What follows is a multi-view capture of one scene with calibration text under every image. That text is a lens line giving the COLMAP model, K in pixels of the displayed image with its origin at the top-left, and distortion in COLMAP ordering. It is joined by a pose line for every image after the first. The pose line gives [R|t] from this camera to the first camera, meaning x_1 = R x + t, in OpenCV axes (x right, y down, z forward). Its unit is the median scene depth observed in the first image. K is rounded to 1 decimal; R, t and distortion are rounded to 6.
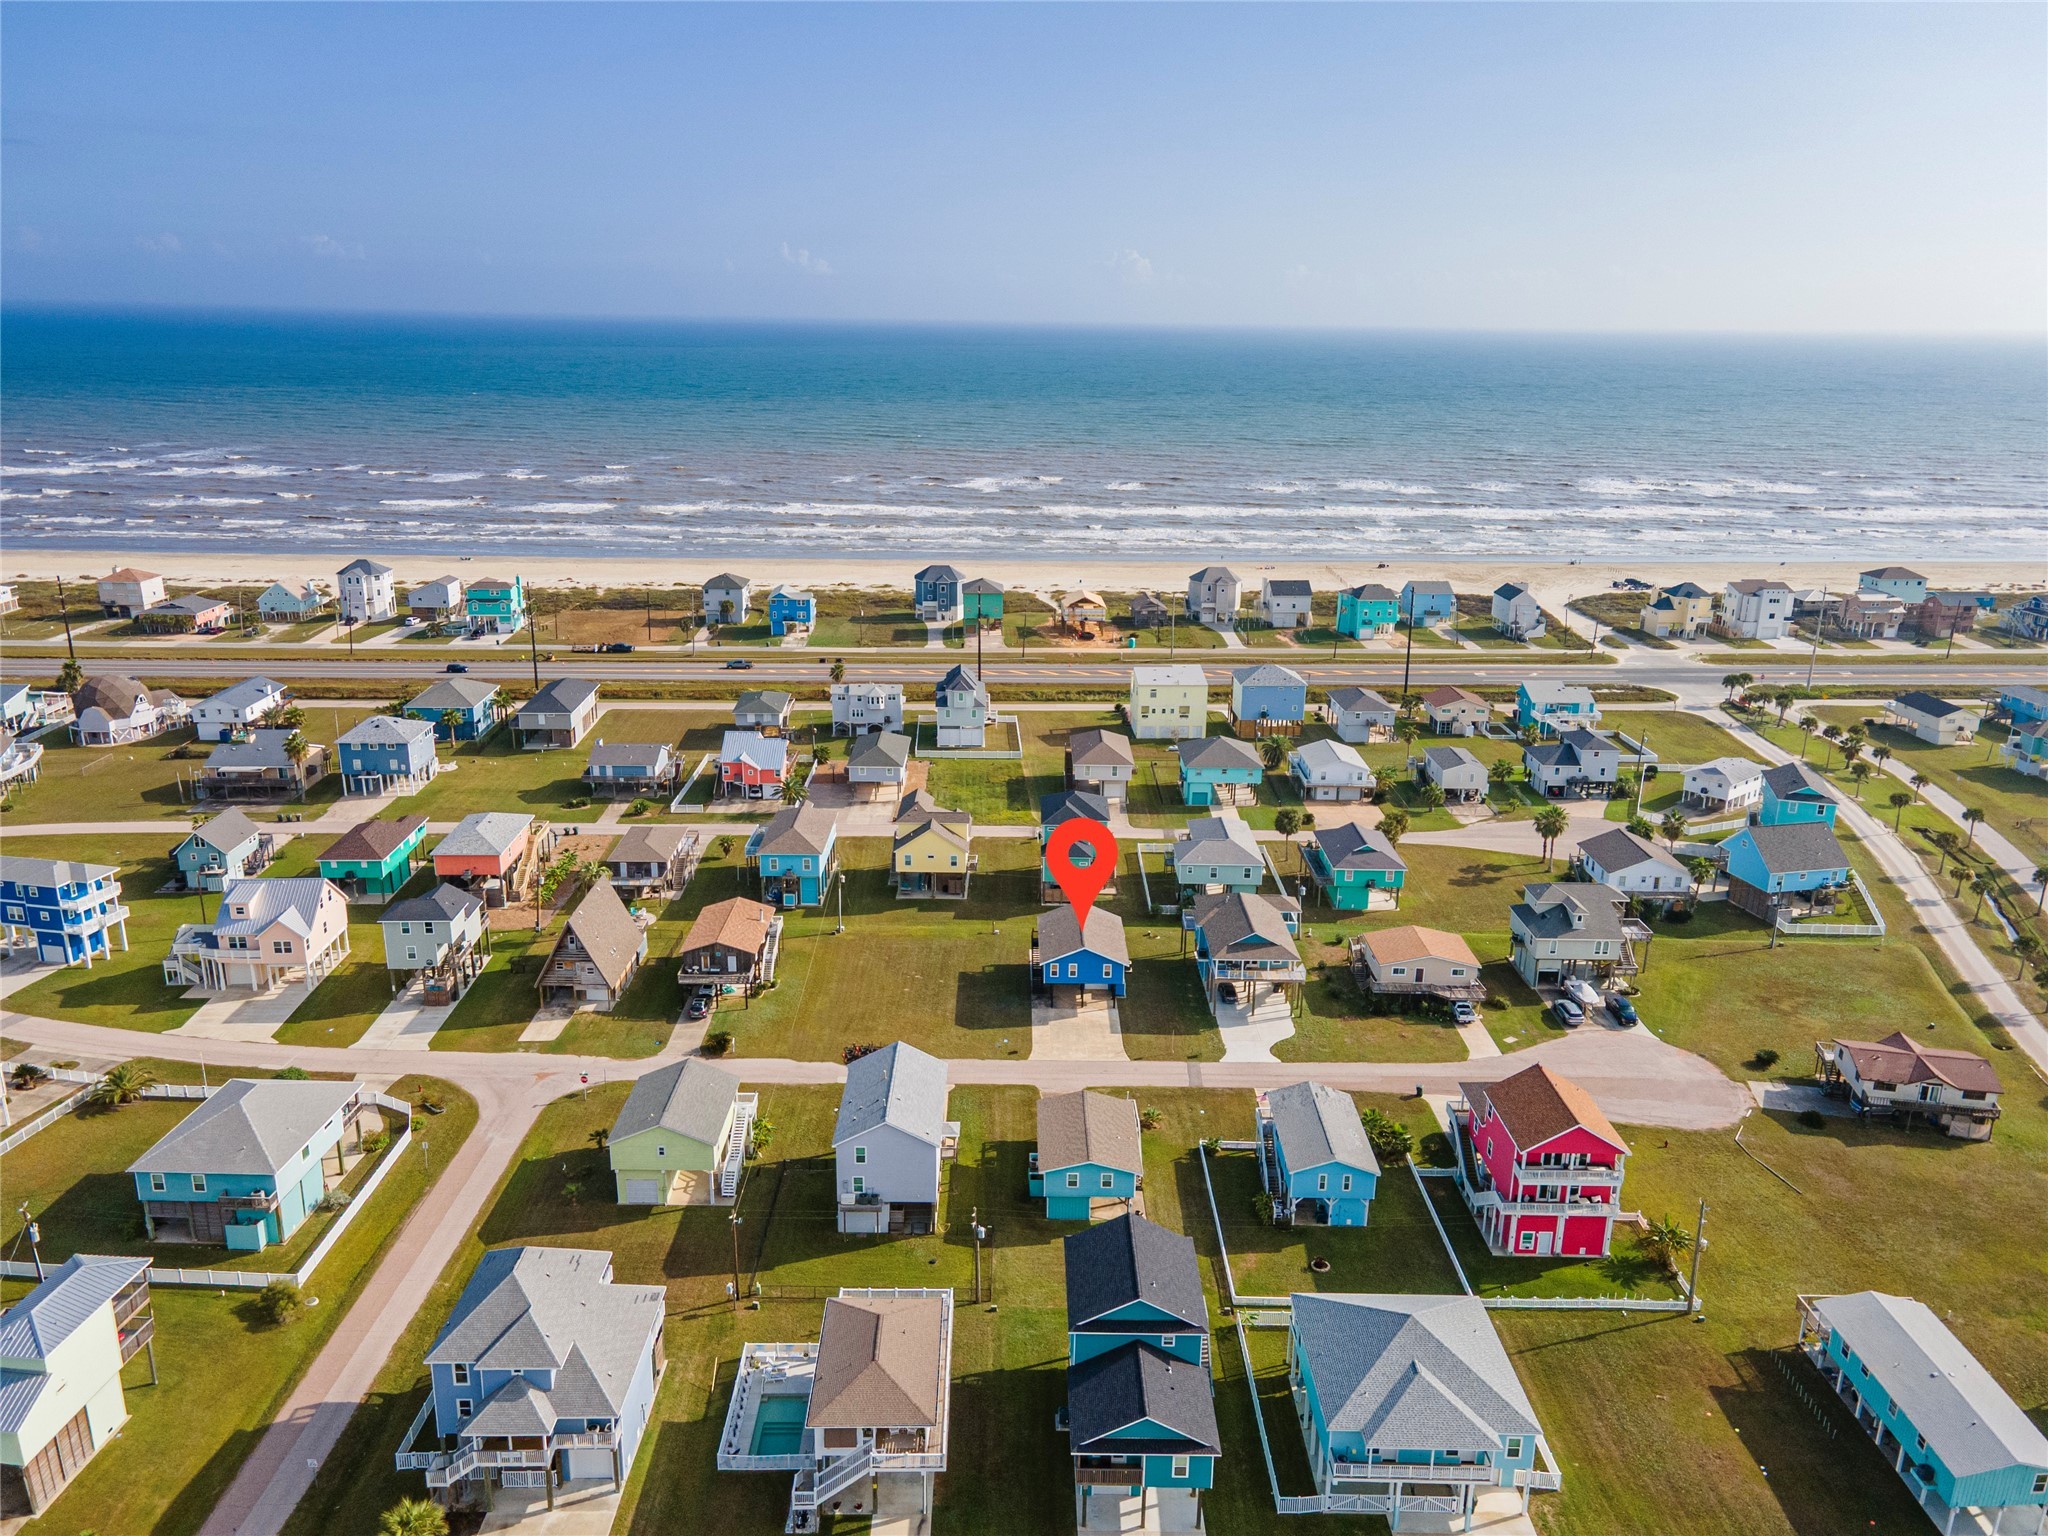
lens RADIAL K [[1435.7, 0, 1024.0], [0, 1435.7, 768.0], [0, 0, 1]] dist [0.043920, 0.000421]
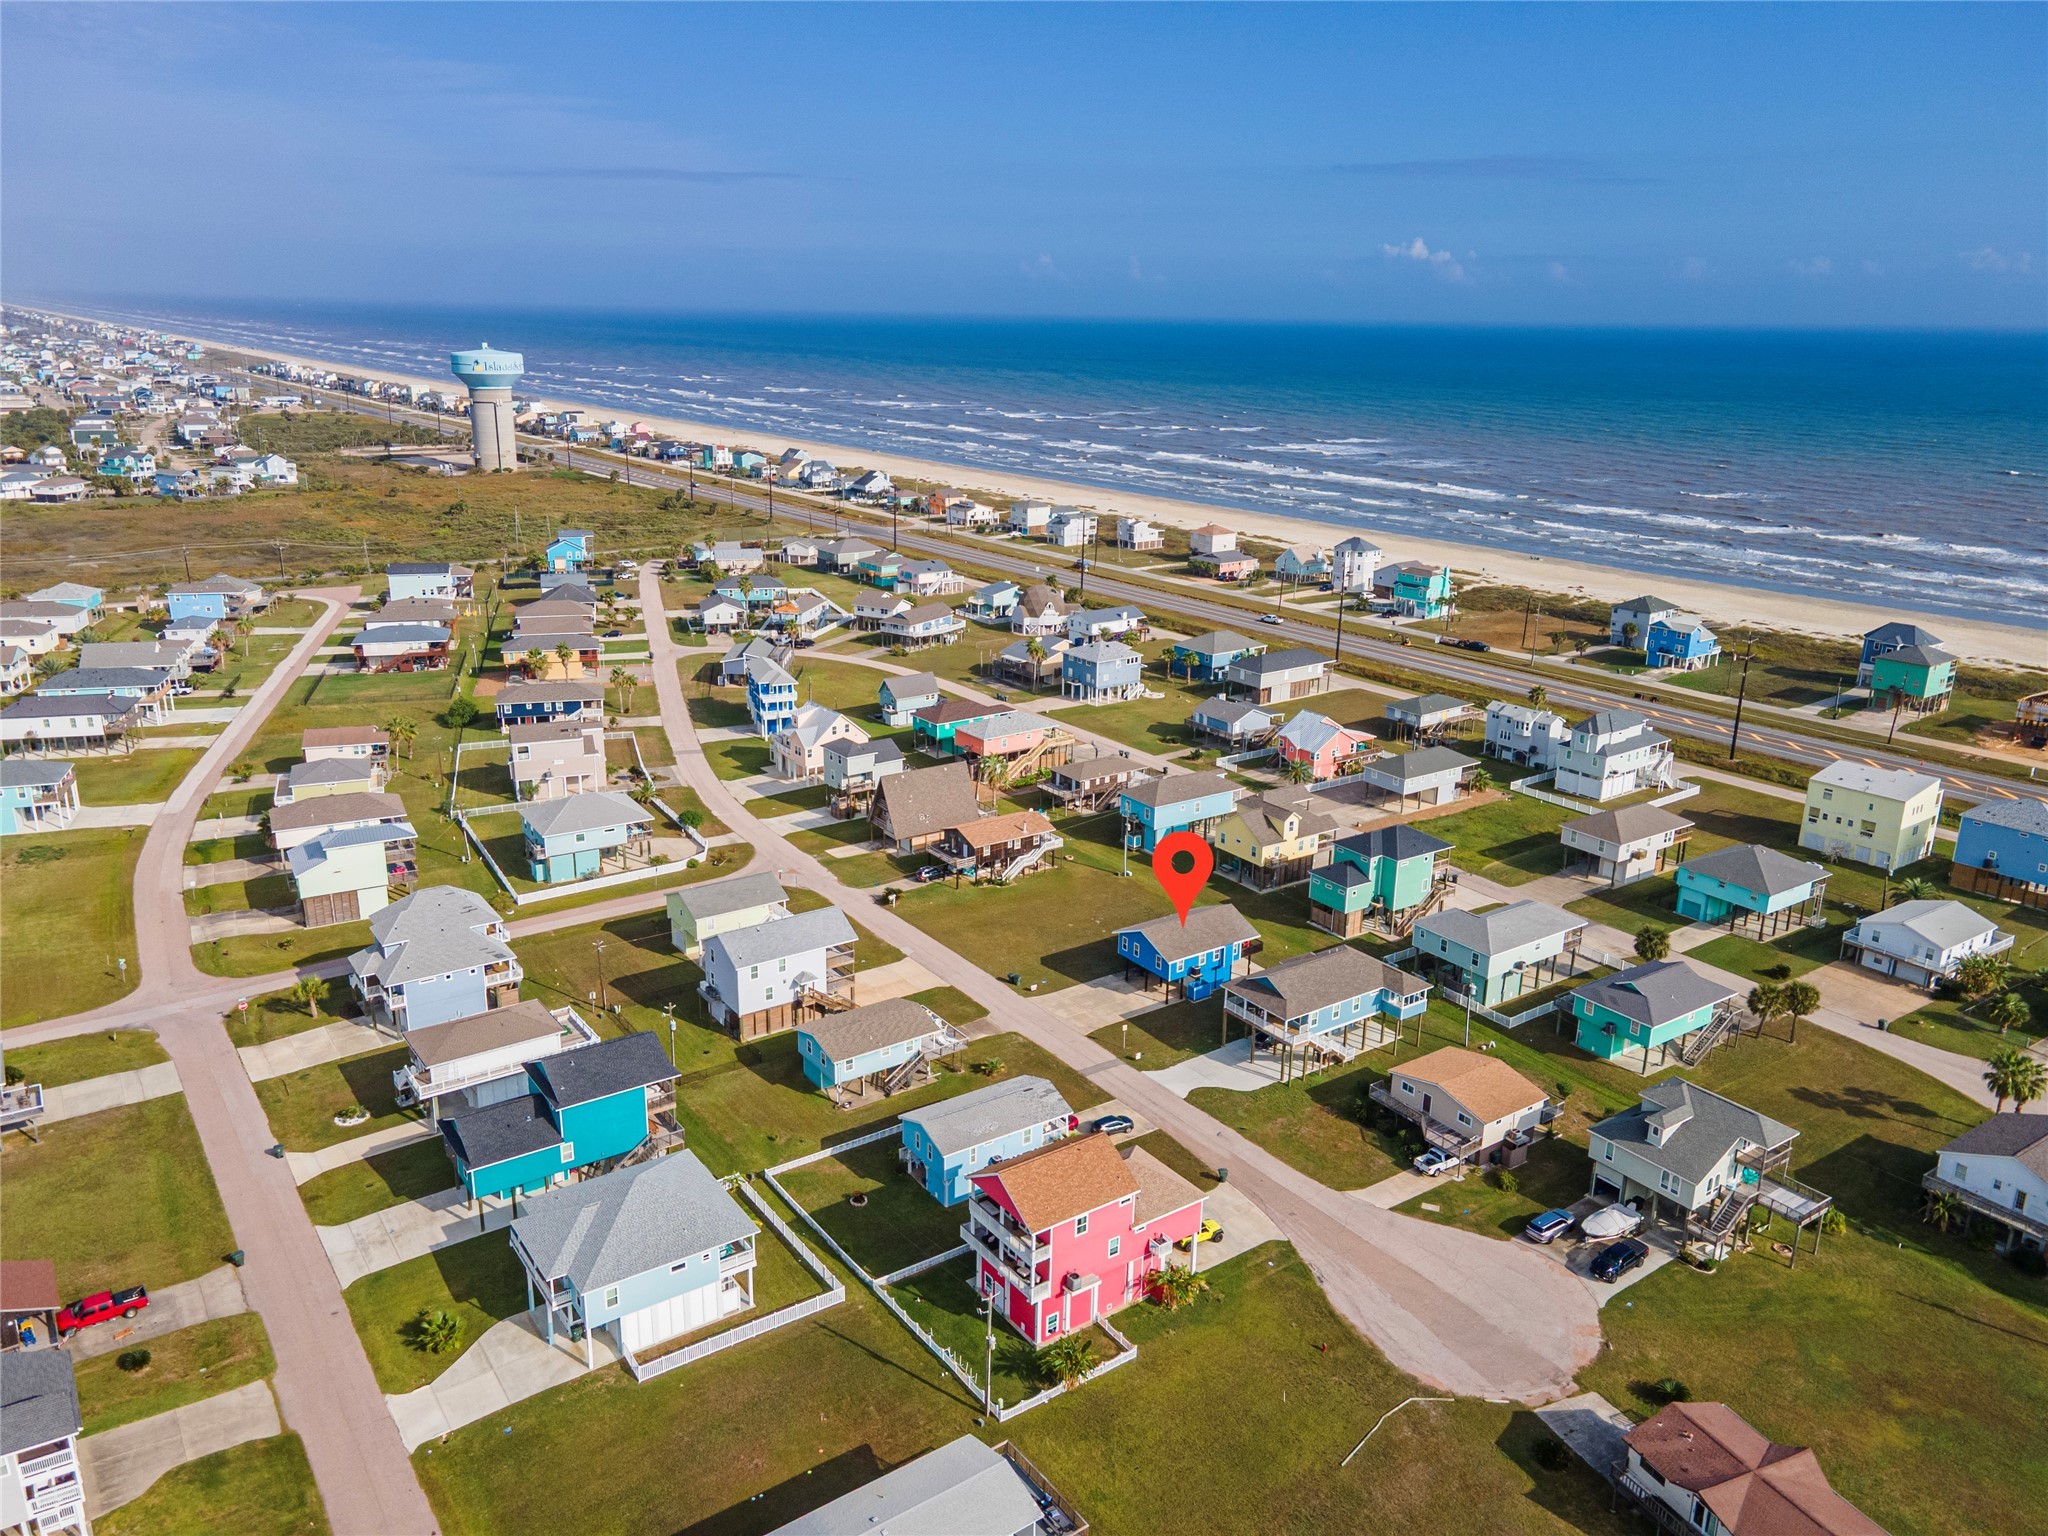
lens RADIAL K [[1457.5, 0, 1024.0], [0, 1457.5, 768.0], [0, 0, 1]] dist [-0.000023, -0.000223]
pose [[0.577433, 0.237731, -0.781060, 0.603802], [-0.249349, 0.962310, 0.108556, -0.057481], [0.777429, 0.132072, 0.614948, 0.244317]]
